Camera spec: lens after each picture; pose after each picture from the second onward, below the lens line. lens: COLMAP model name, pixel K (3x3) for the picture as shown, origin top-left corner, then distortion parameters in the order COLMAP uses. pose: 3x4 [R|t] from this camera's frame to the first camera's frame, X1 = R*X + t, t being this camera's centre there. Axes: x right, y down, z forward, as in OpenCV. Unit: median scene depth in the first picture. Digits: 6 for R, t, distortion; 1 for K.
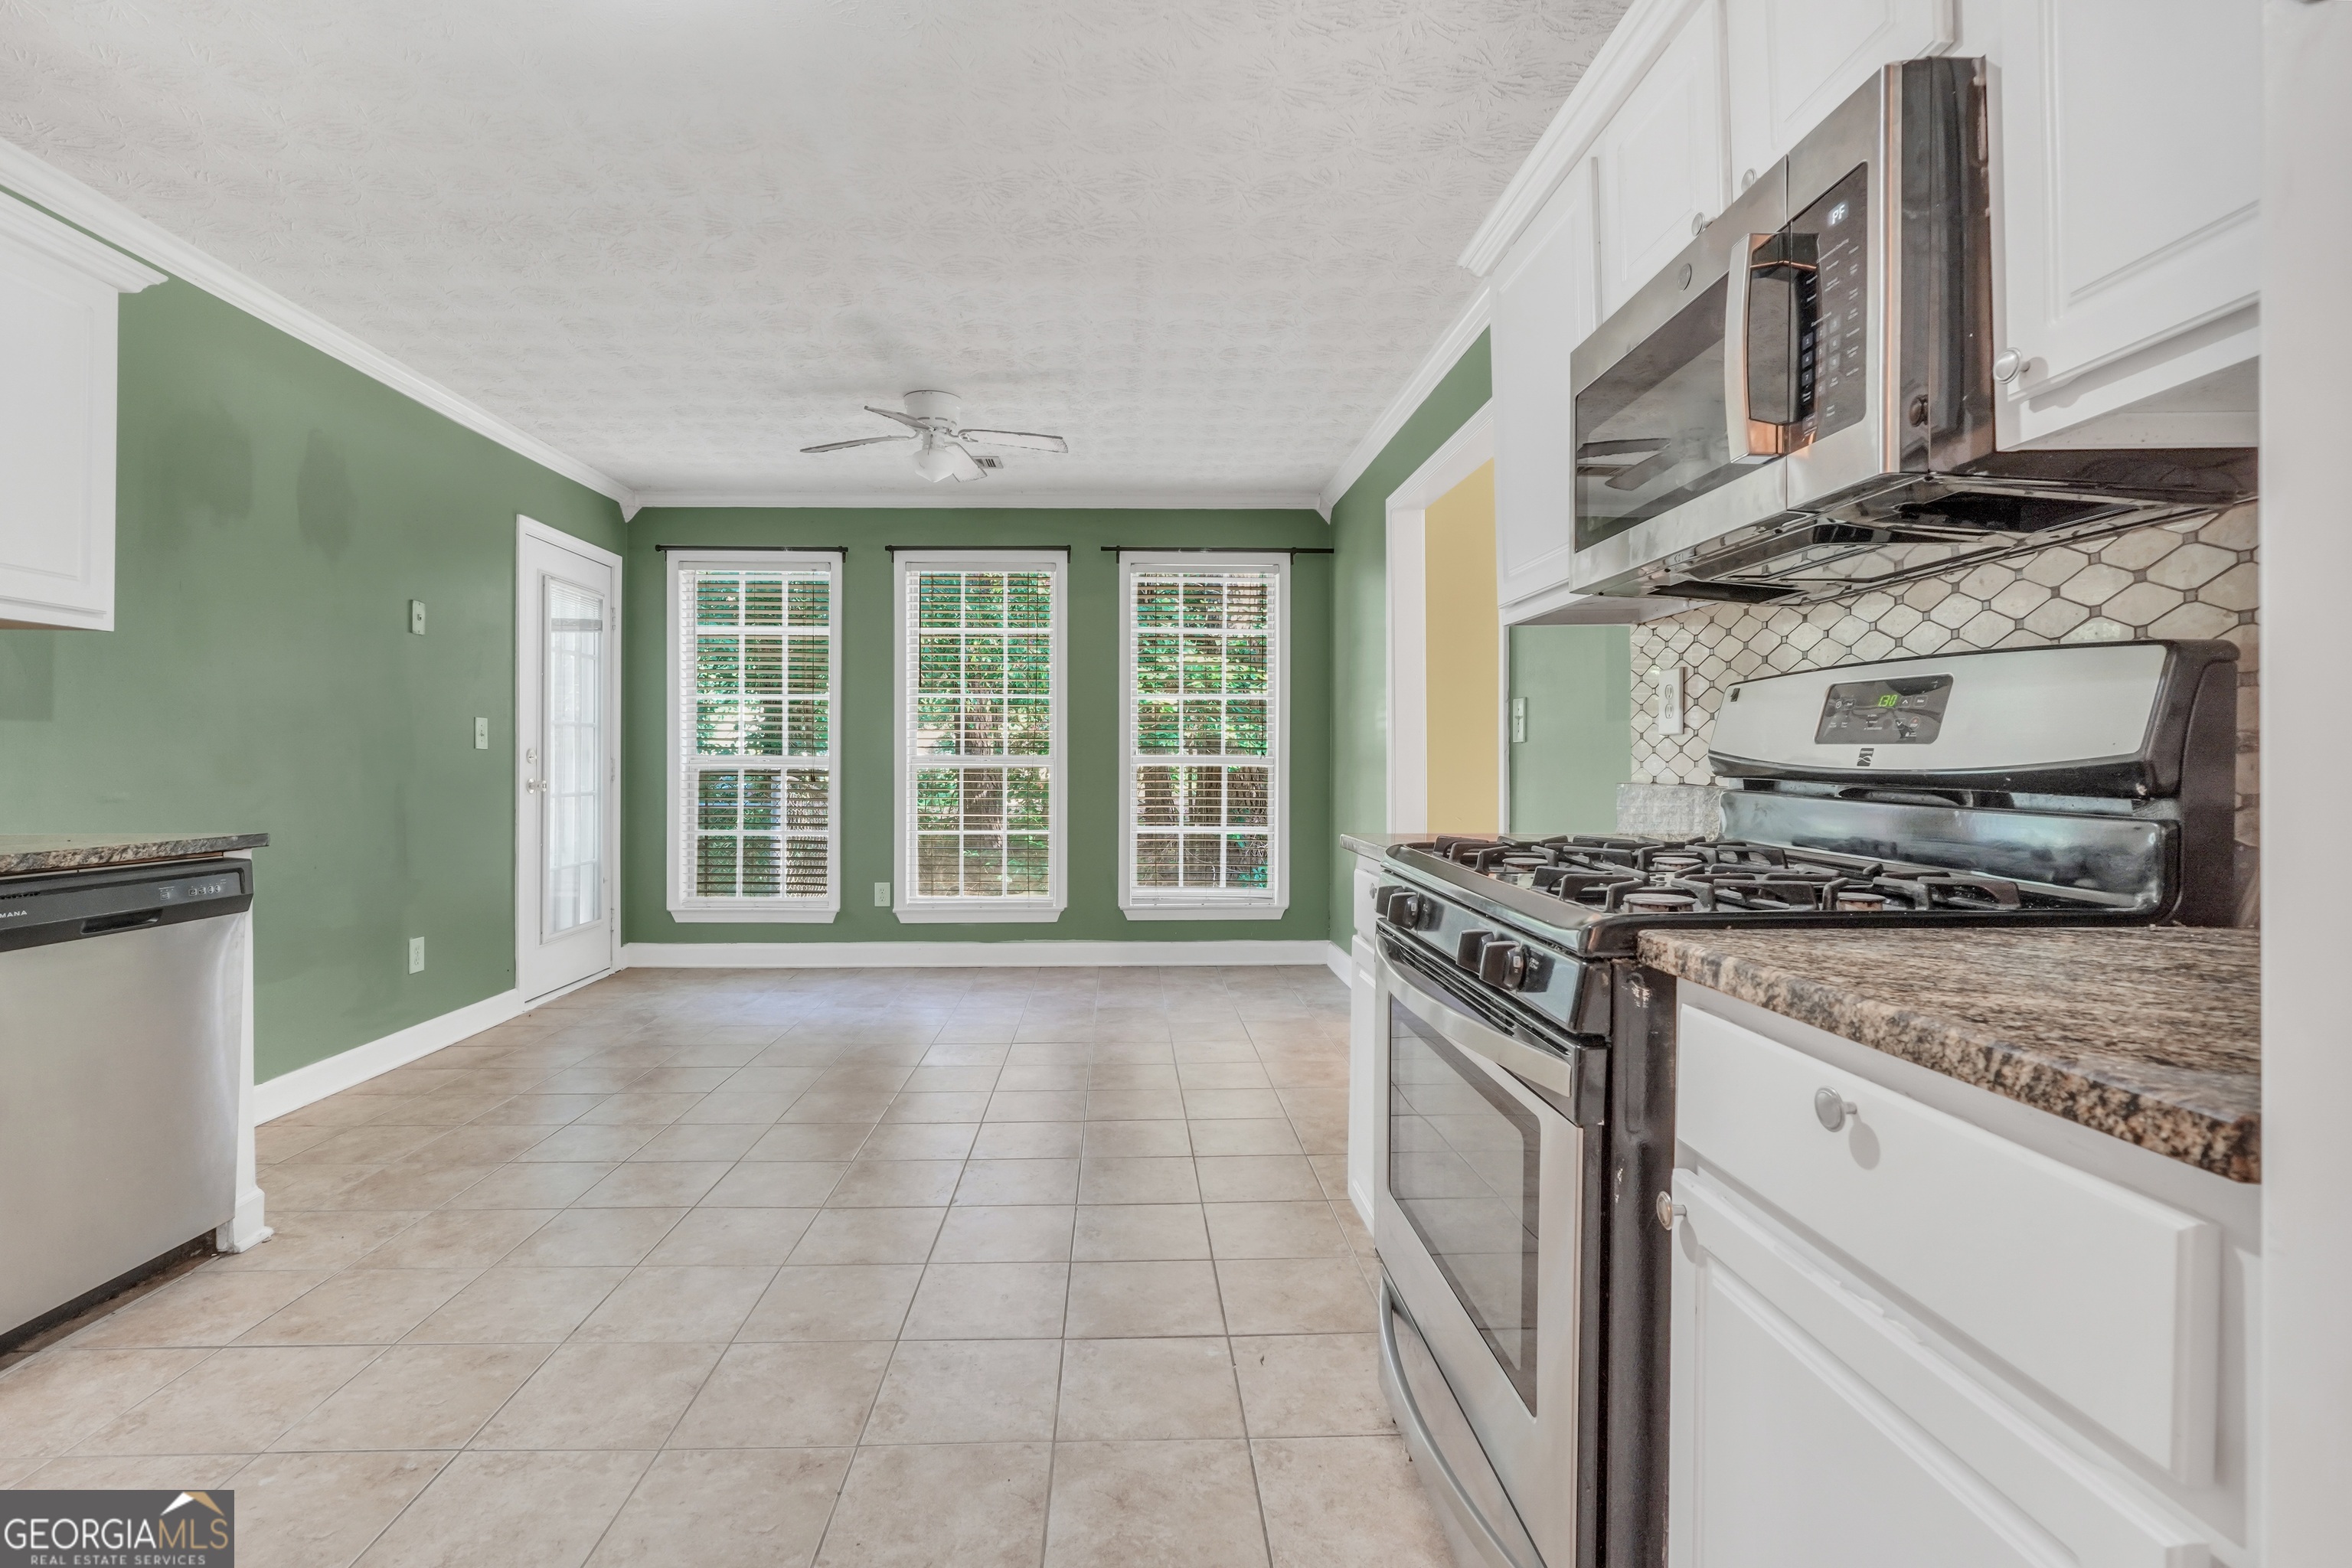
lens RADIAL K [[1083.5, 0, 1149.6], [0, 1083.5, 760.4], [0, 0, 1]] dist [-0.005176, -0.000137]
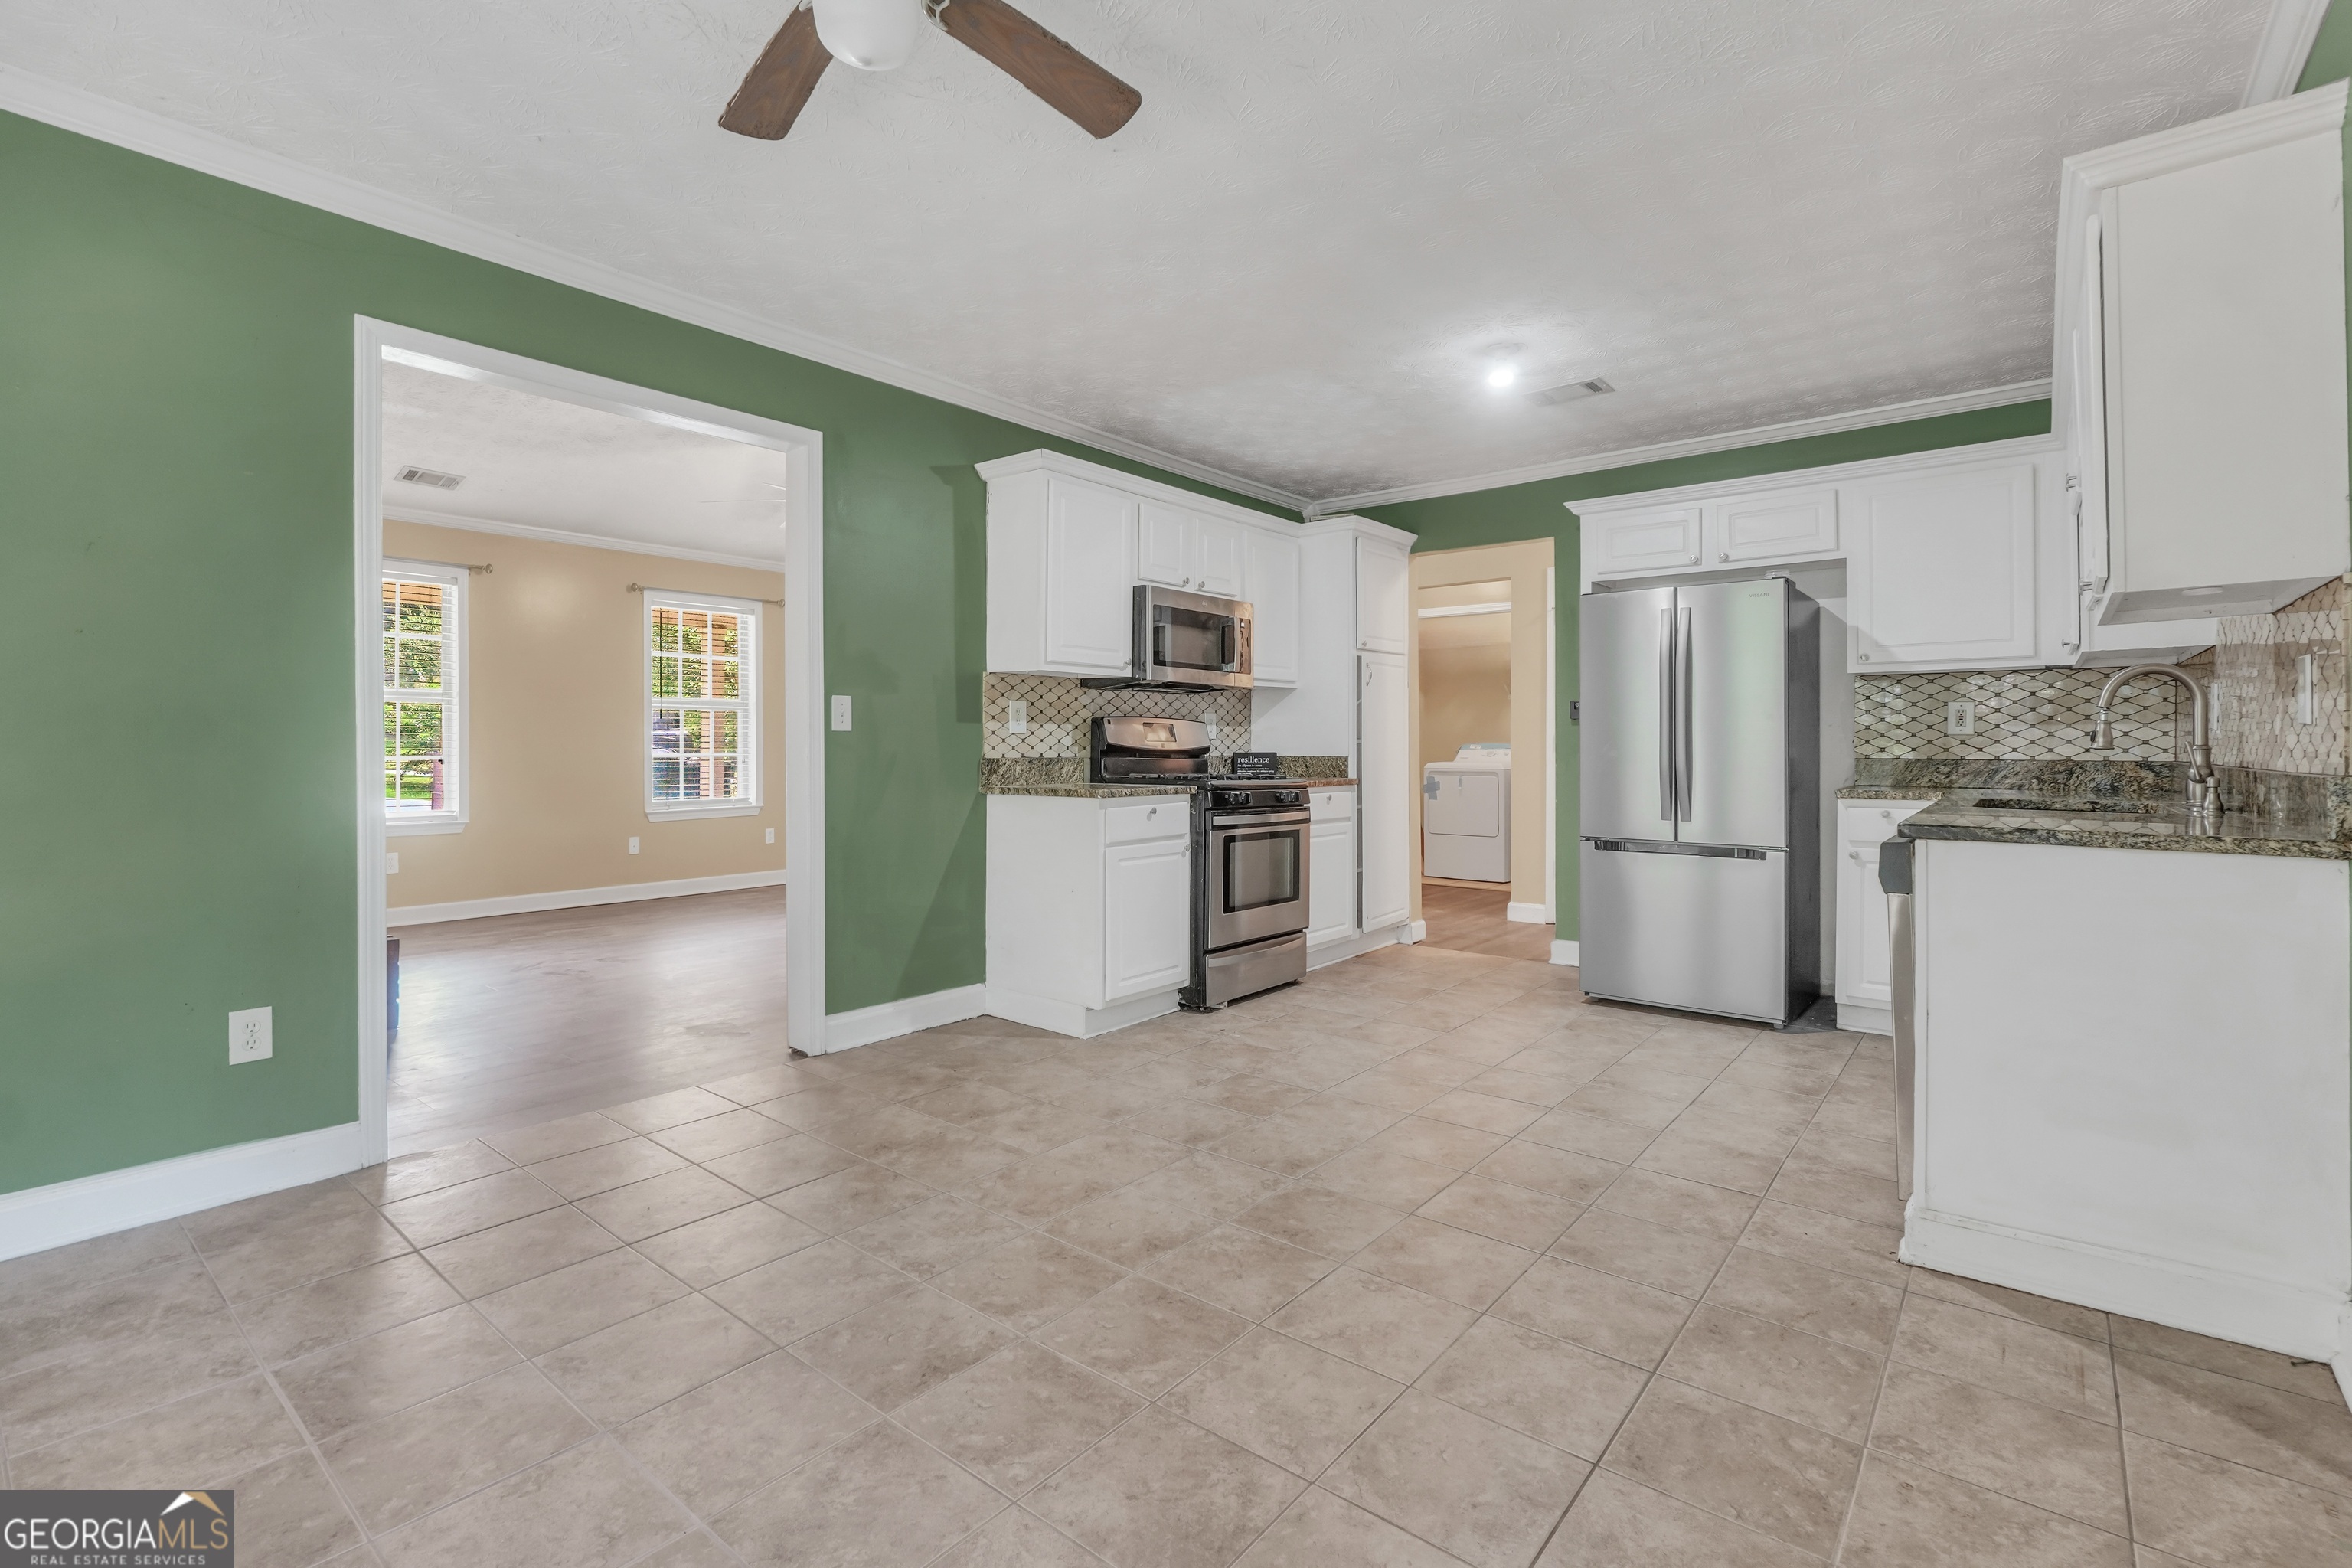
lens RADIAL K [[1045.7, 0, 1180.5], [0, 1045.7, 737.4], [0, 0, 1]] dist [-0.011090, 0.000195]
pose [[-0.759111, 0.005491, 0.650938, -0.536231], [-0.002268, 0.999936, -0.011081, 0.002815], [-0.650957, -0.009888, -0.759050, 1.200653]]
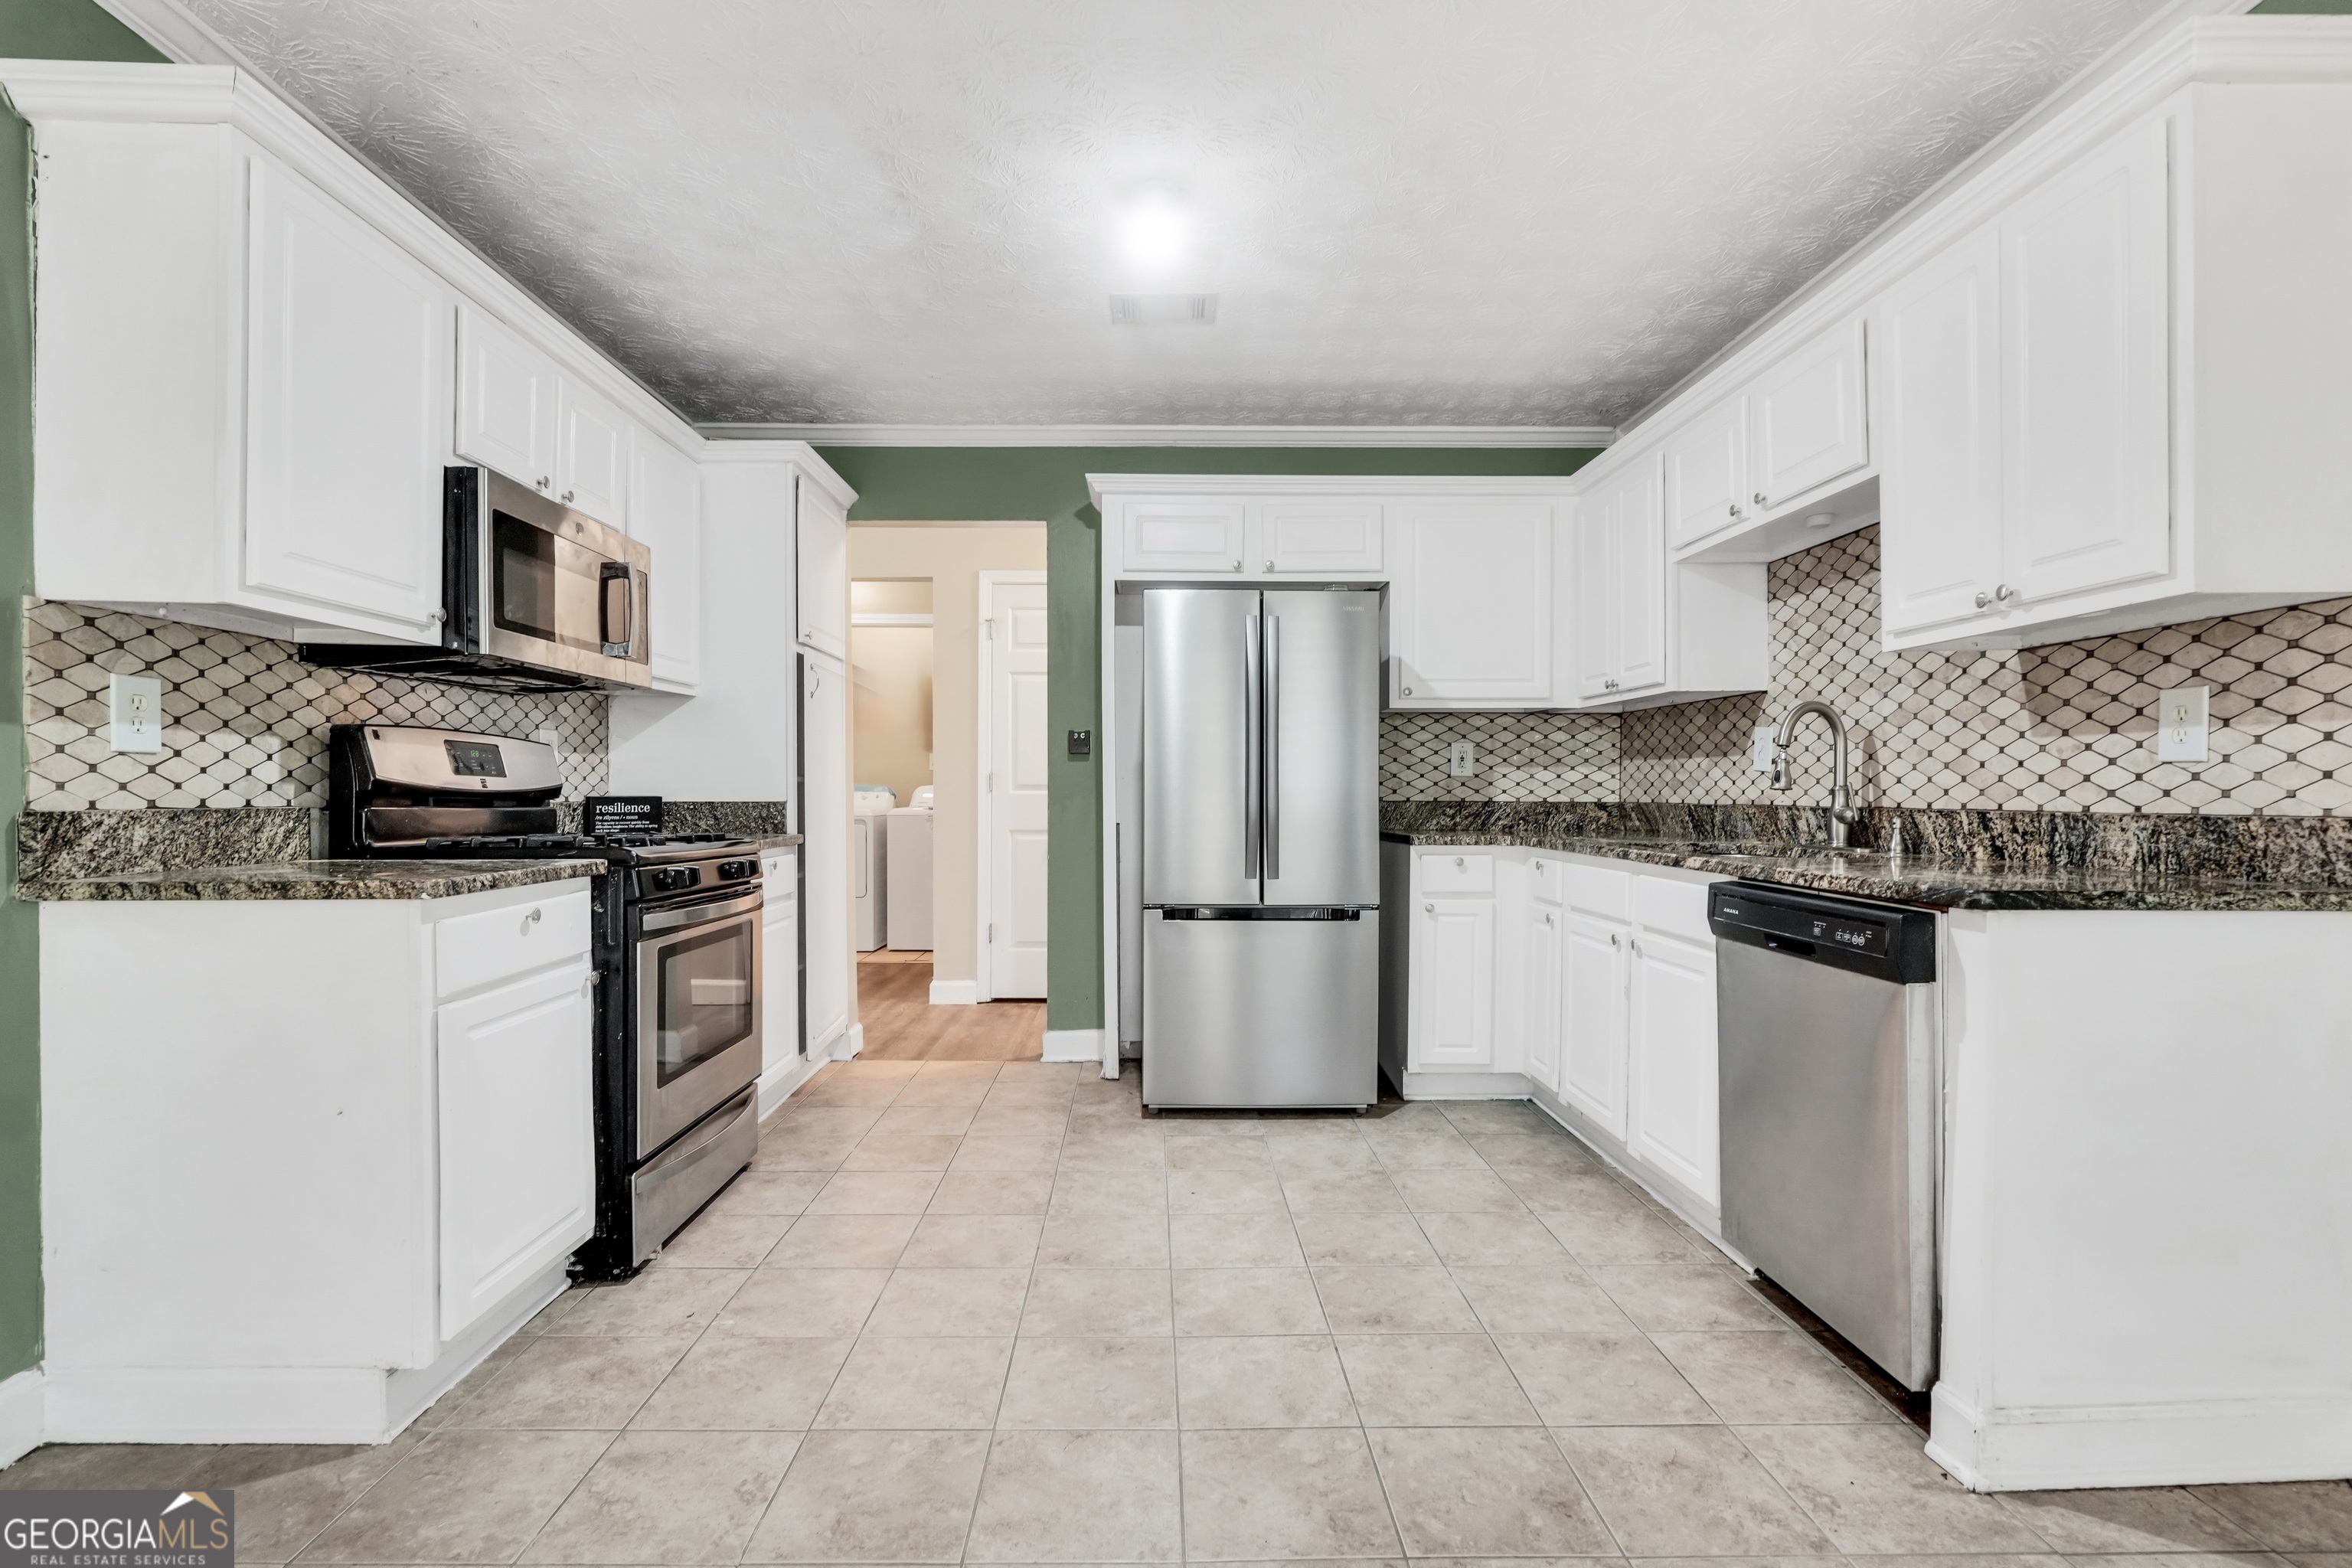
lens RADIAL K [[1058.3, 0, 1155.8], [0, 1058.3, 797.4], [0, 0, 1]] dist [-0.009469, 0.003467]
pose [[-0.999847, -0.001254, 0.017421, -0.183596], [-0.001202, 0.999995, 0.002999, 0.004825], [-0.017424, 0.002978, -0.999844, 0.960818]]
